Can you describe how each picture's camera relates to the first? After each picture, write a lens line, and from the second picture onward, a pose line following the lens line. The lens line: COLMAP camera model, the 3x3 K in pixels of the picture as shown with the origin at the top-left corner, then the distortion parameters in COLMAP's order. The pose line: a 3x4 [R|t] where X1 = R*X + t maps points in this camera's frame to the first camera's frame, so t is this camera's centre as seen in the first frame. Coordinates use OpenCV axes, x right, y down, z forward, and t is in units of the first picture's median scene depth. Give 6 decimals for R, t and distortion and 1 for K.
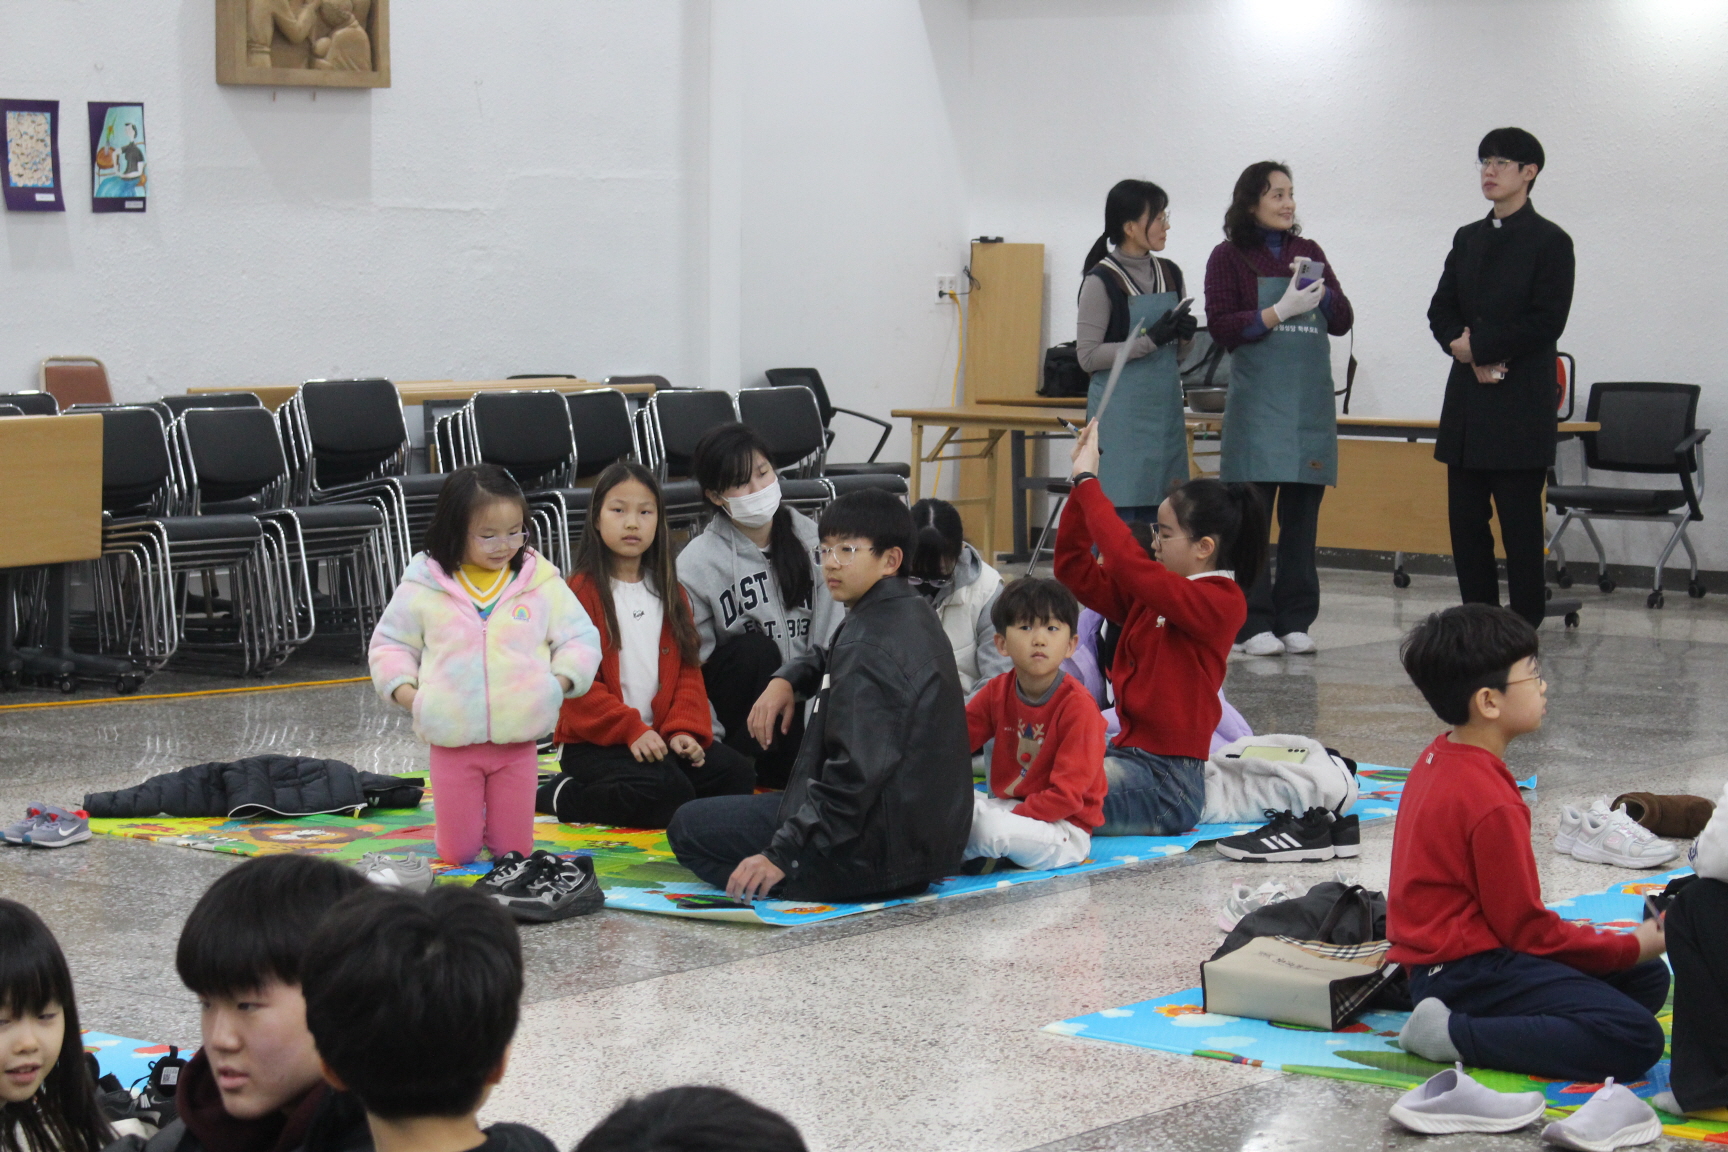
lens RADIAL K [[4121.8, 0, 864.0], [0, 4121.8, 576.0], [0, 0, 1]] dist [0.006517, 0.043480]
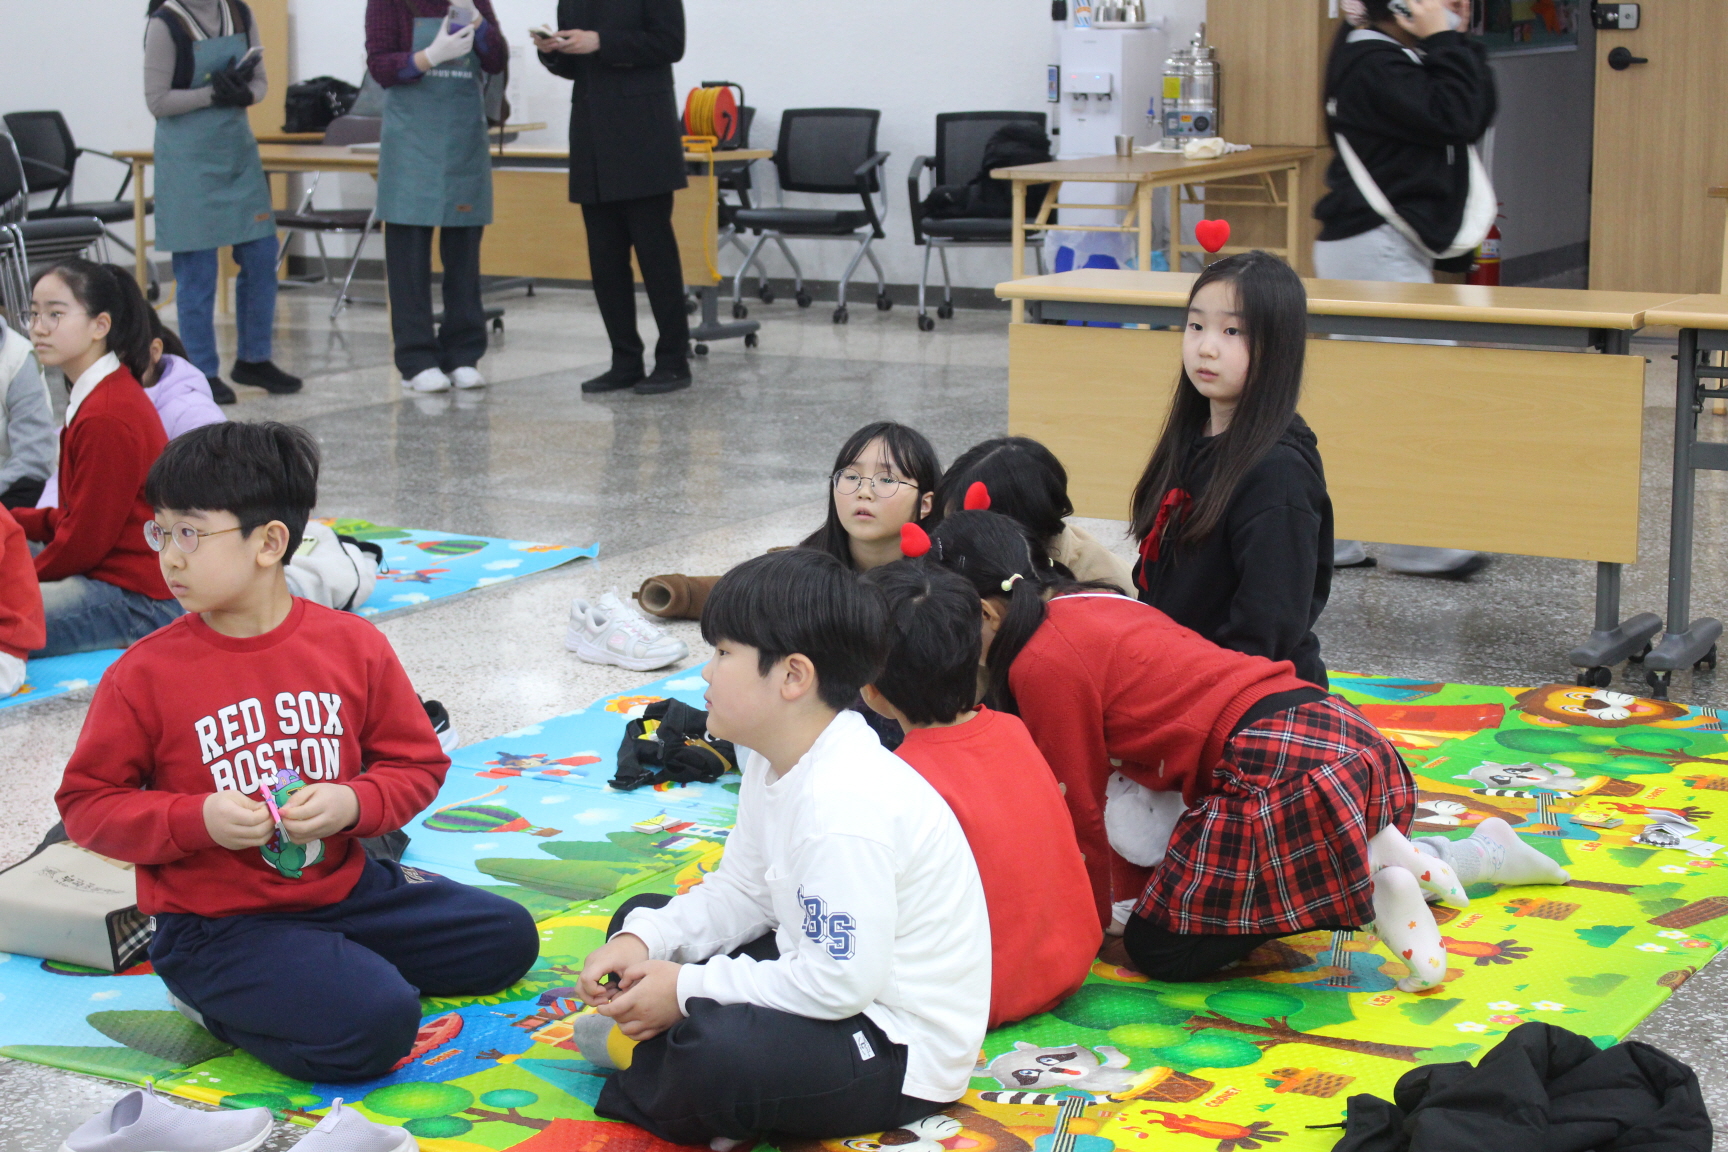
lens RADIAL K [[3393.8, 0, 864.0], [0, 3393.8, 576.0], [0, 0, 1]] dist [-0.016424, 0.128507]
pose [[0.987930, -0.043901, 0.148552, 0.075873], [0.030040, 0.995091, 0.094300, -0.011094], [-0.151962, -0.088699, 0.984398, 0.157734]]
